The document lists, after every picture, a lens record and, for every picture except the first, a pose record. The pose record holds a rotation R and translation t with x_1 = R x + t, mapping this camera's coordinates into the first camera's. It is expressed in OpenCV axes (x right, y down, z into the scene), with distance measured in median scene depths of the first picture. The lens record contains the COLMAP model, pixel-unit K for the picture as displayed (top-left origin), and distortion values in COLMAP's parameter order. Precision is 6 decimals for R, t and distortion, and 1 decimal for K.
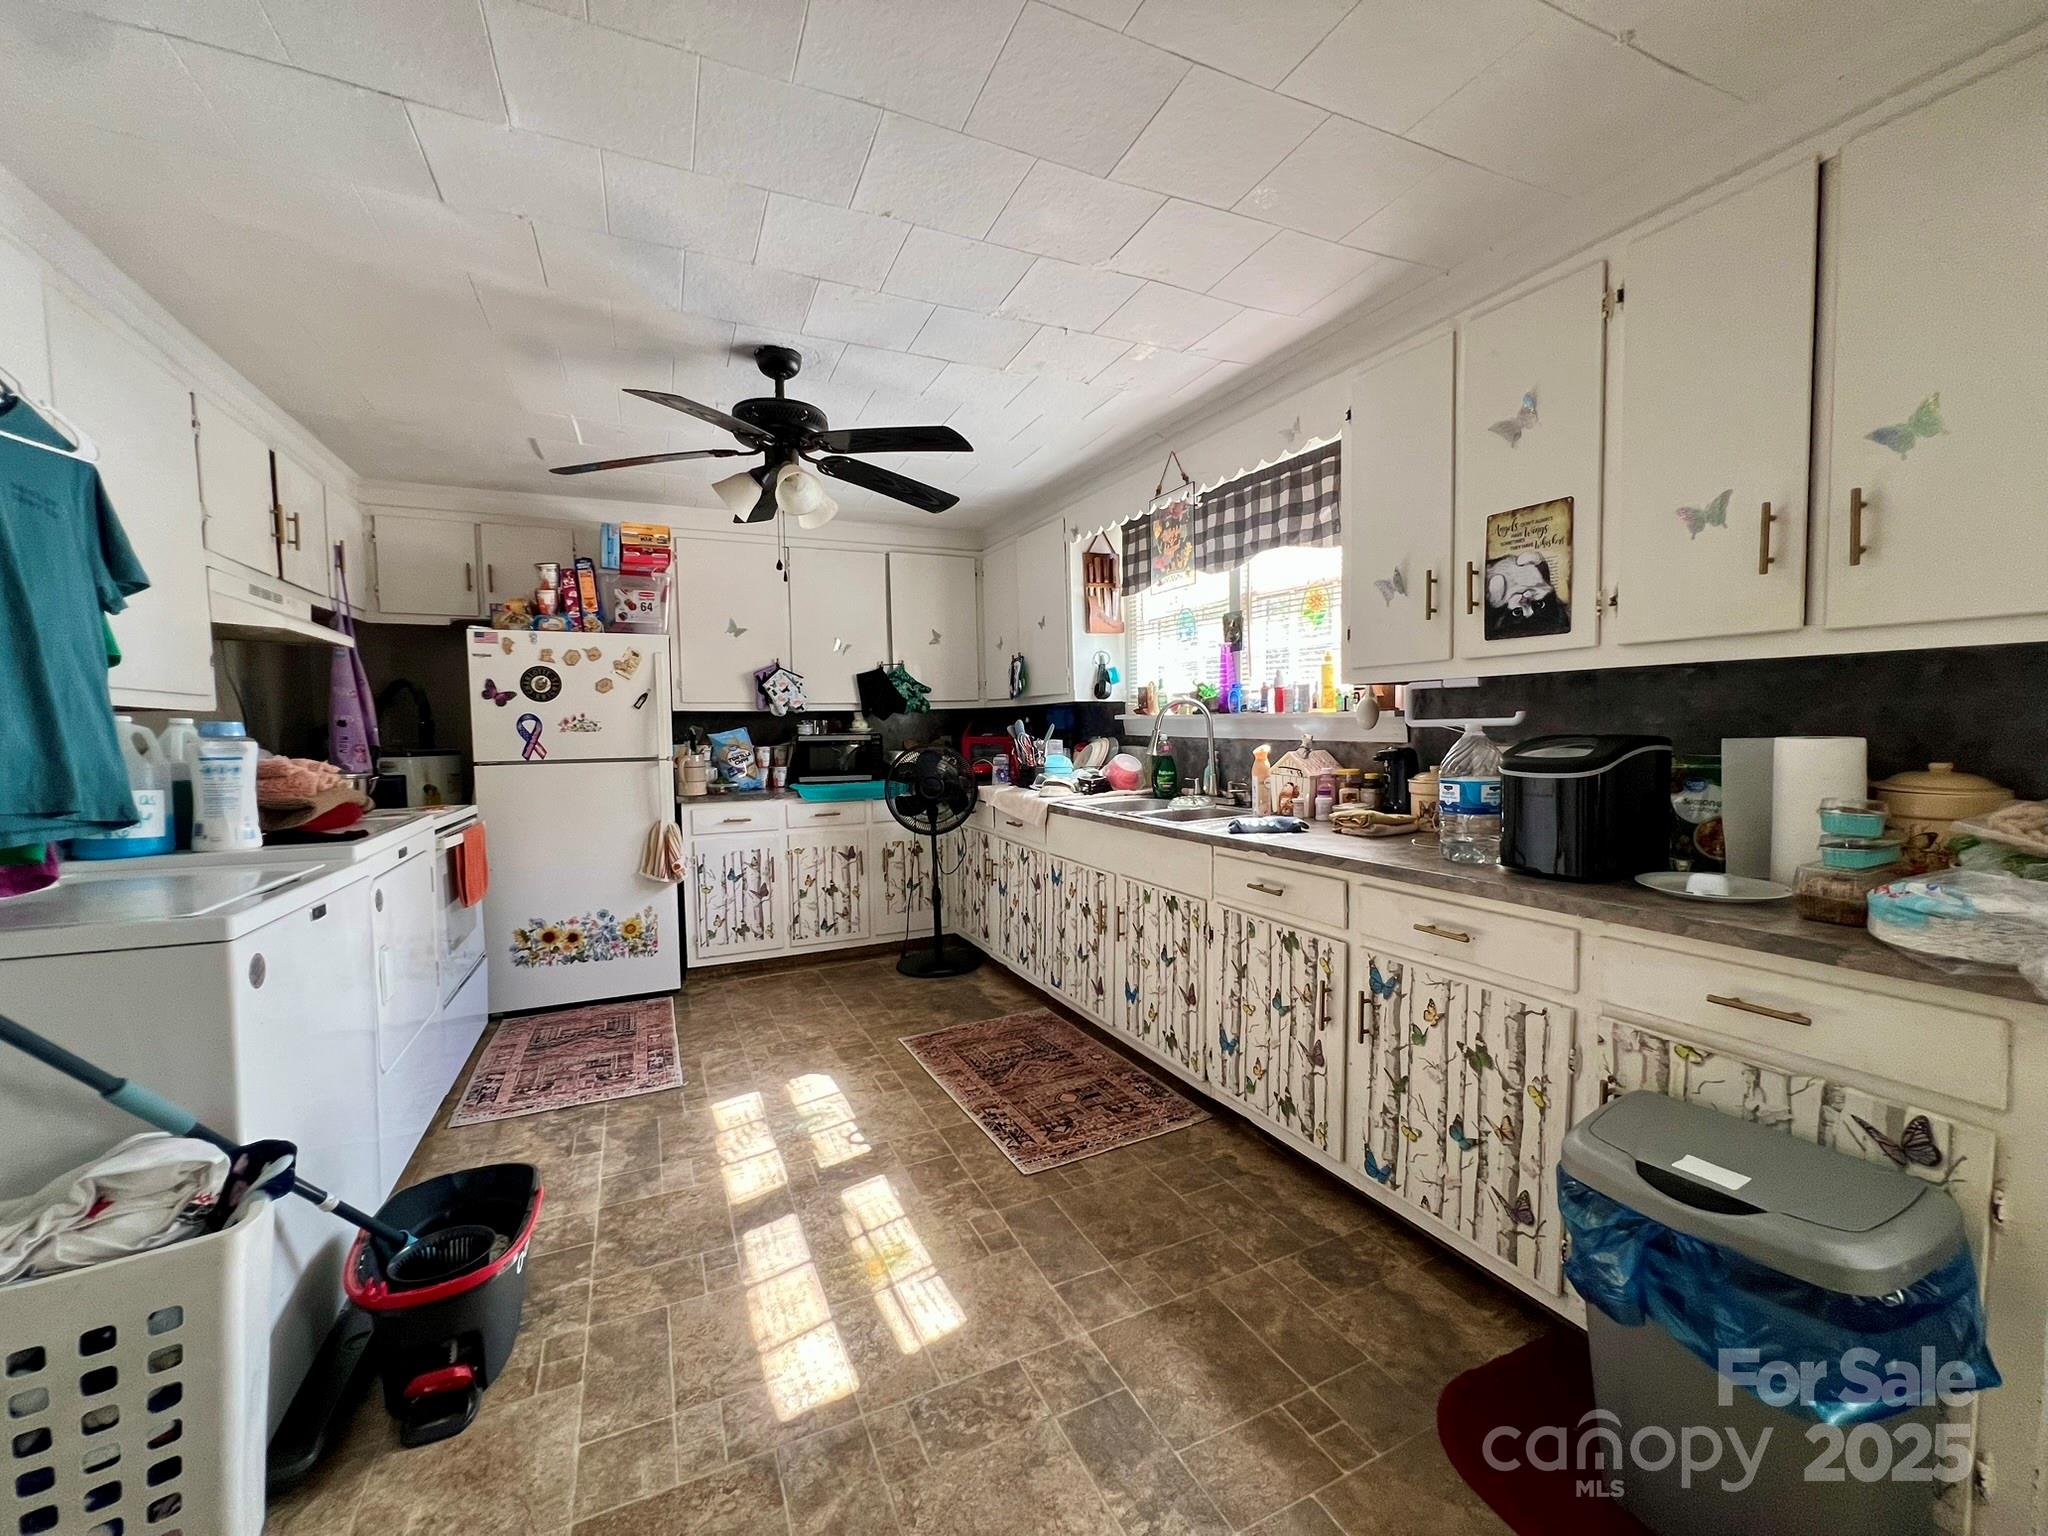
lens RADIAL K [[815.6, 0, 1023.6], [0, 815.6, 770.3], [0, 0, 1]] dist [0.000532, -0.000054]
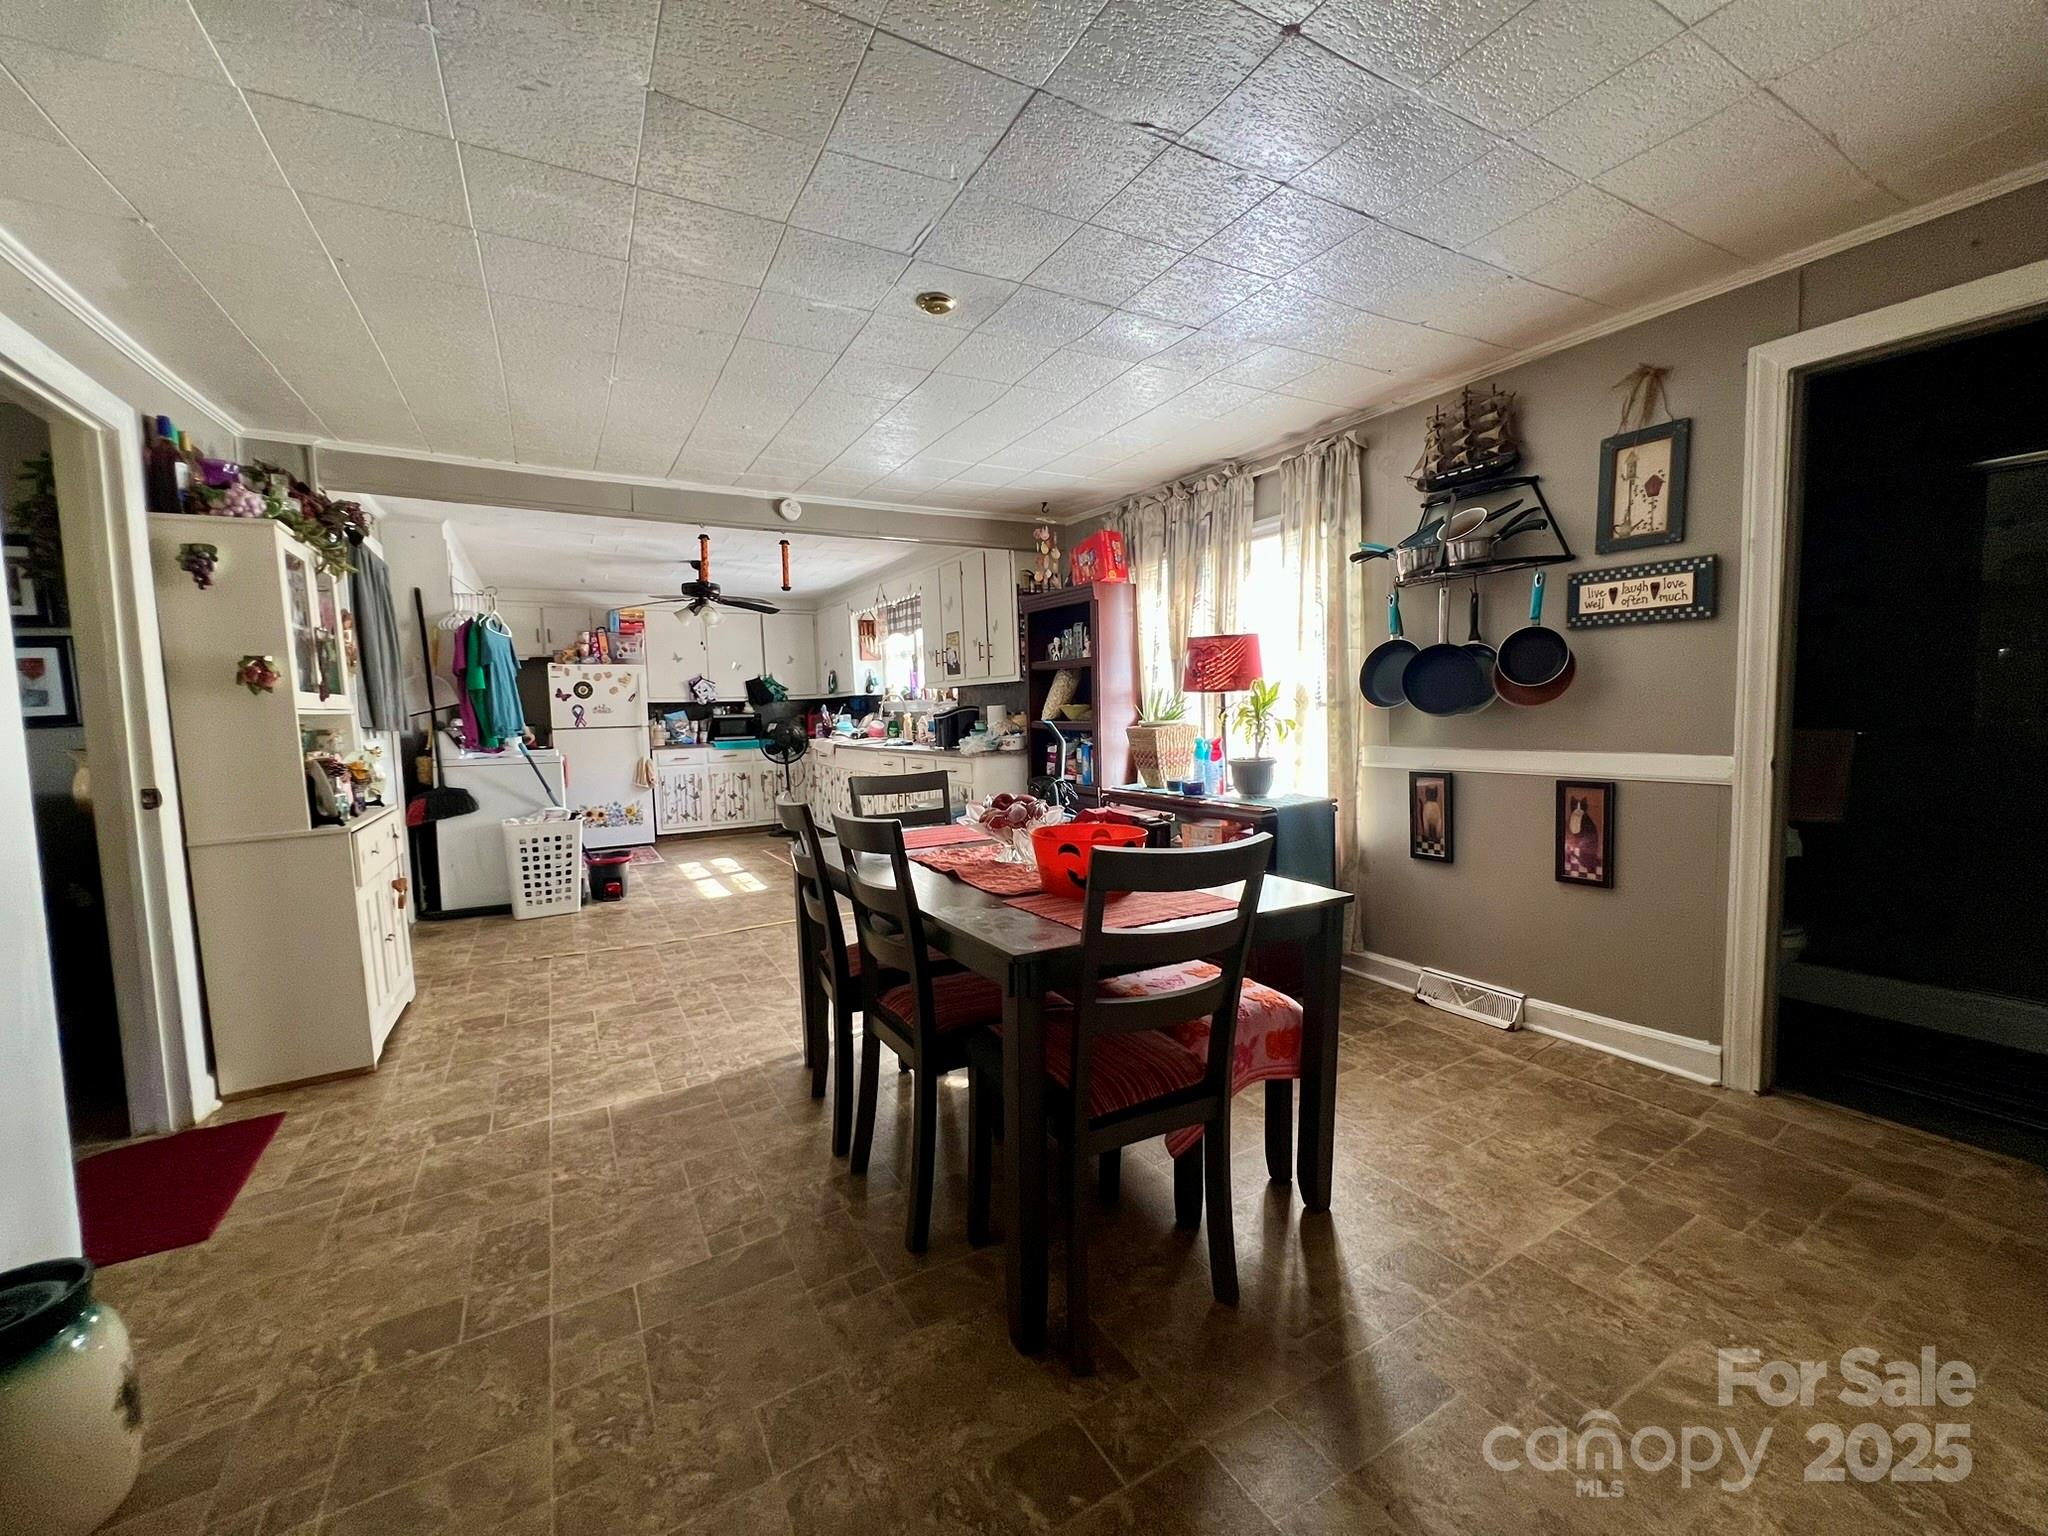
lens RADIAL K [[815.6, 0, 1027.2], [0, 815.6, 771.4], [0, 0, 1]] dist [0.000532, -0.000054]
pose [[0.995900, -0.019510, 0.088332, 0.332057], [0.017929, 0.999665, 0.018660, 0.079401], [-0.088667, -0.017000, 0.995916, -1.131150]]
